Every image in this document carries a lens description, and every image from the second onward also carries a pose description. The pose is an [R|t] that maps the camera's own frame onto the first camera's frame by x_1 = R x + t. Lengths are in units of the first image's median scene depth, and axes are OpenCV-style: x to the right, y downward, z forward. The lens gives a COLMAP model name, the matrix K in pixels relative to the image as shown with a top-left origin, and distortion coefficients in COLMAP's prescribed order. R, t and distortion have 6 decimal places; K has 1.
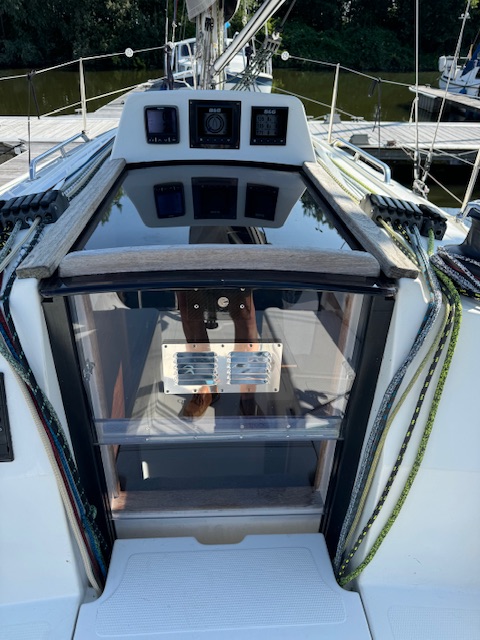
lens RADIAL K [[452.3, 0, 236.8], [0, 452.3, 317.9], [0, 0, 1]] dist [-0.036087, -0.003998]
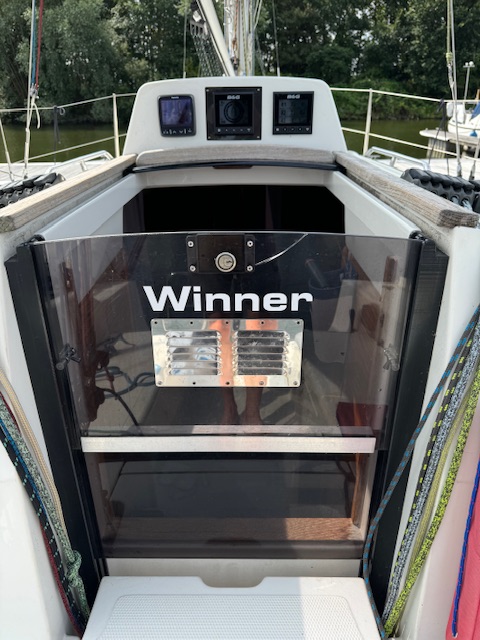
lens RADIAL K [[452.3, 0, 238.1], [0, 452.3, 321.1], [0, 0, 1]] dist [-0.036087, -0.003998]
pose [[0.996768, -0.007997, -0.079933, 0.030989], [0.000668, 0.995824, -0.091293, 0.079953], [0.080329, 0.090945, 0.992611, 0.128576]]
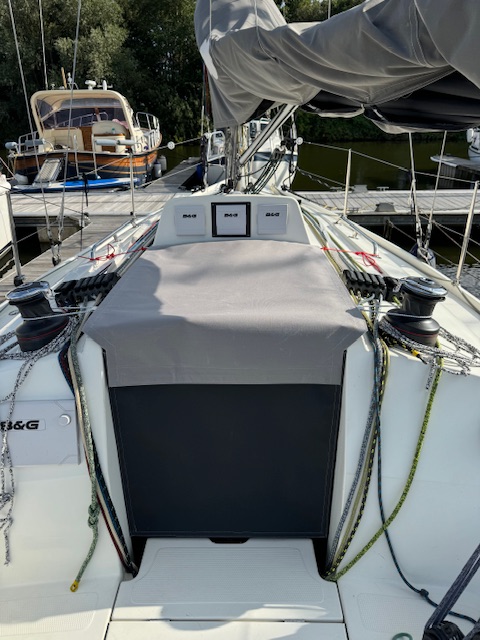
lens RADIAL K [[452.3, 0, 237.2], [0, 452.3, 313.7], [0, 0, 1]] dist [-0.036087, -0.003998]
pose [[0.996303, -0.012824, -0.084946, 0.077884], [0.000694, 0.989966, -0.141303, 0.028726], [0.085906, 0.140722, 0.986315, -0.261404]]
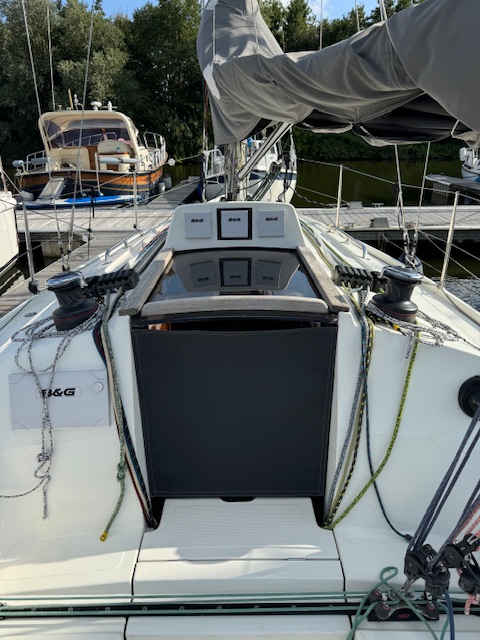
lens RADIAL K [[452.3, 0, 235.9], [0, 452.3, 320.8], [0, 0, 1]] dist [-0.036087, -0.003998]
pose [[0.996849, -0.021625, -0.076322, 0.060953], [0.008554, 0.985819, -0.167593, 0.129461], [0.078864, 0.166412, 0.982898, -0.396282]]
